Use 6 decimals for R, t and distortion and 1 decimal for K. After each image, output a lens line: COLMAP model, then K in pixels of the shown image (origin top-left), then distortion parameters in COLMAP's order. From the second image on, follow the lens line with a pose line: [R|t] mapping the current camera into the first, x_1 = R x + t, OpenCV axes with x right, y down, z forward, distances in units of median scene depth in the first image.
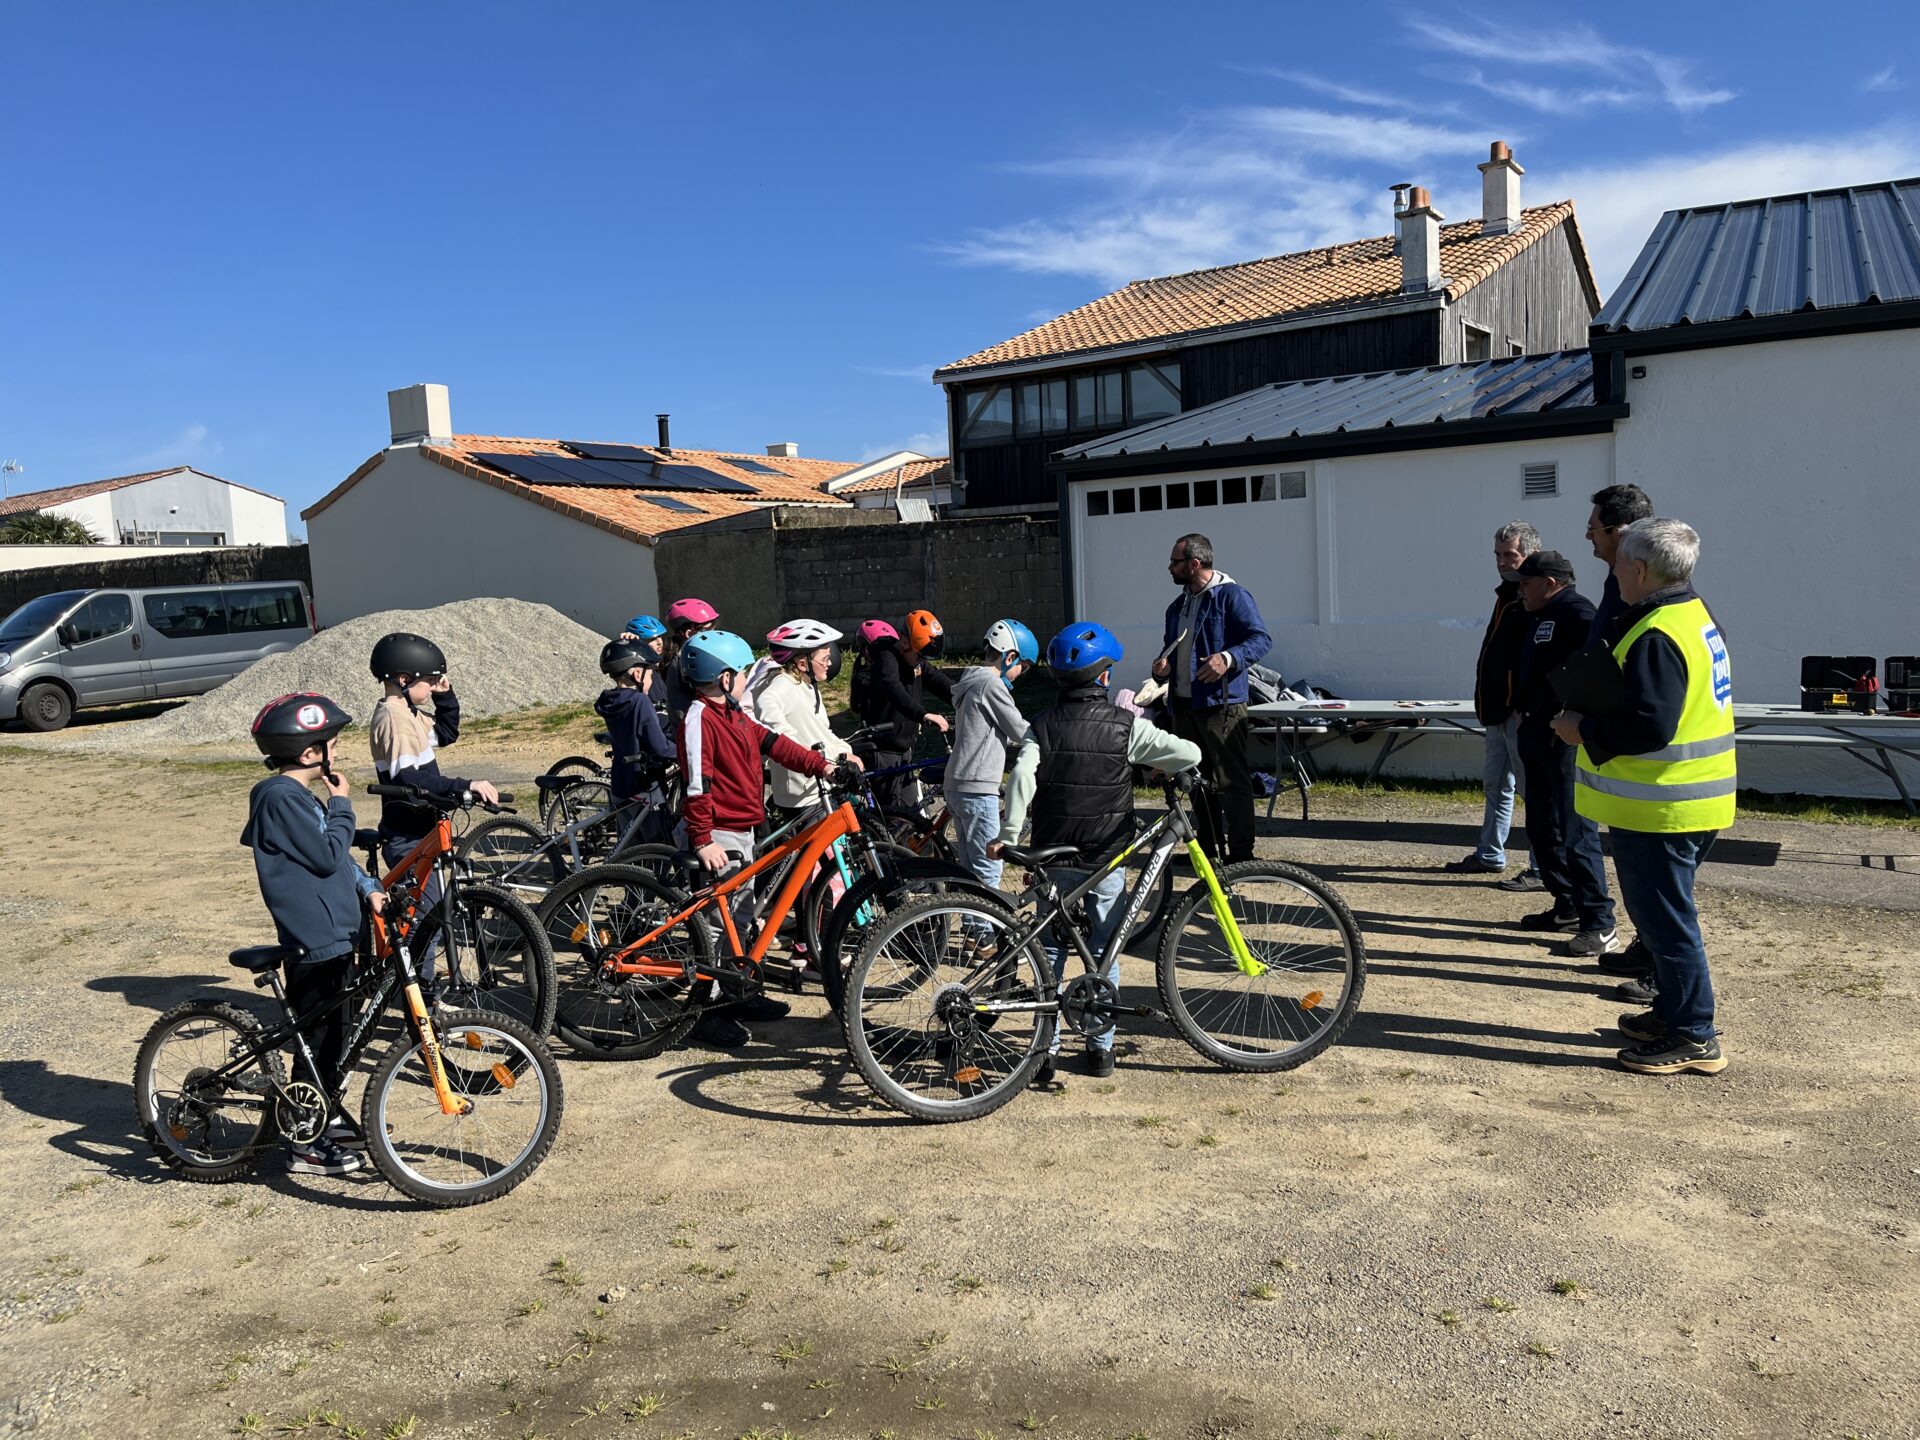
lens RADIAL K [[1449.0, 0, 960.0], [0, 1449.0, 720.0], [0, 0, 1]] dist [0.053270, -0.092888]
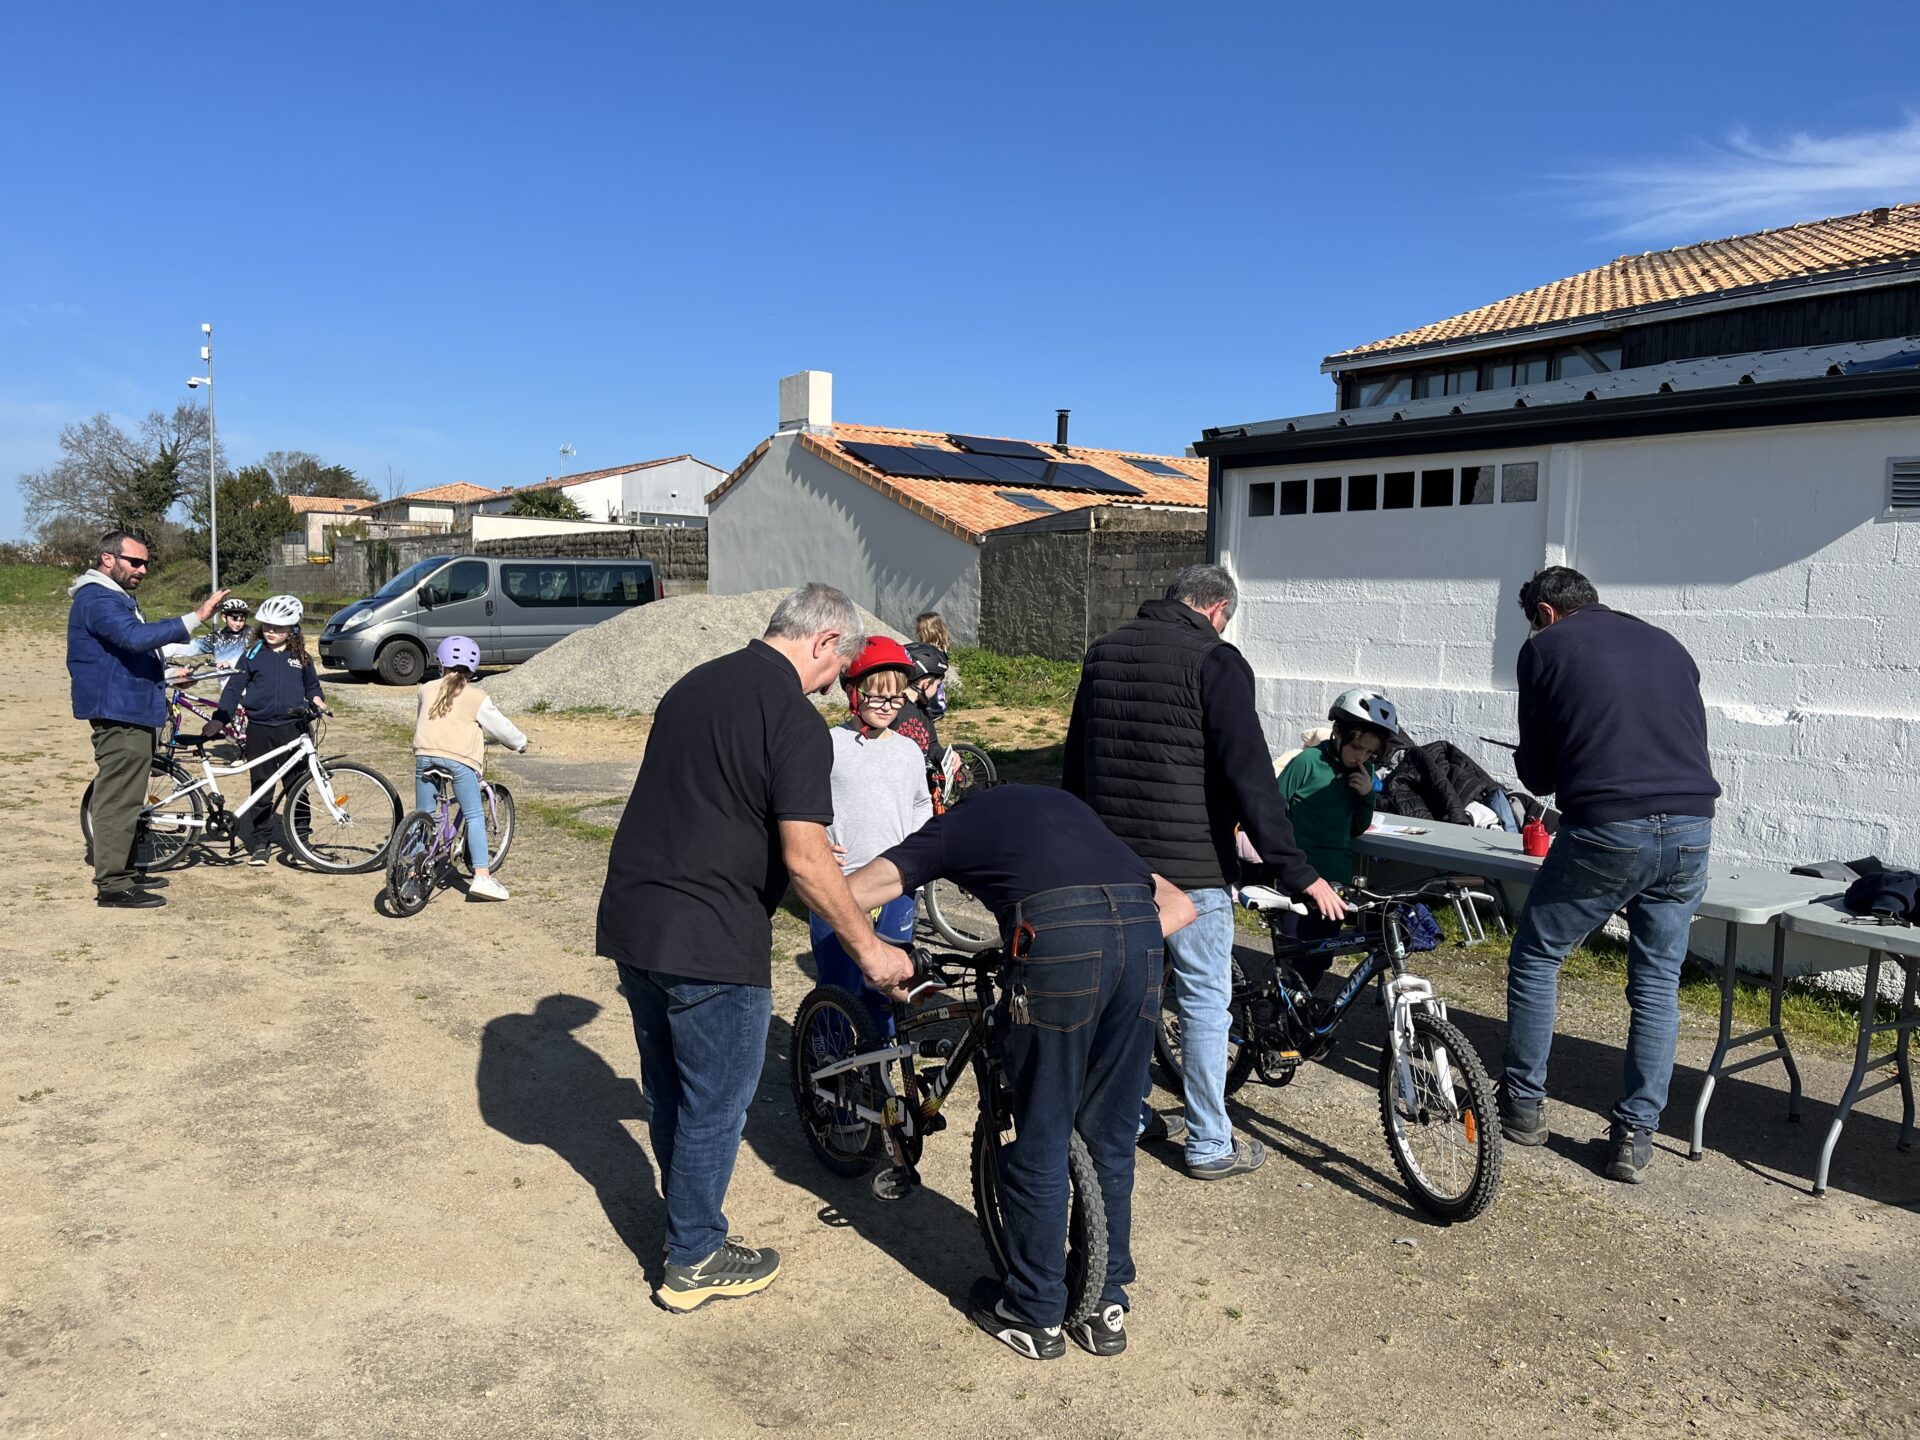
lens RADIAL K [[1449.0, 0, 960.0], [0, 1449.0, 720.0], [0, 0, 1]] dist [0.053270, -0.092888]
pose [[0.927884, 0.096942, -0.360047, 0.113002], [-0.100432, 0.994903, 0.009049, -0.014840], [0.359089, 0.027763, 0.932890, 0.130475]]
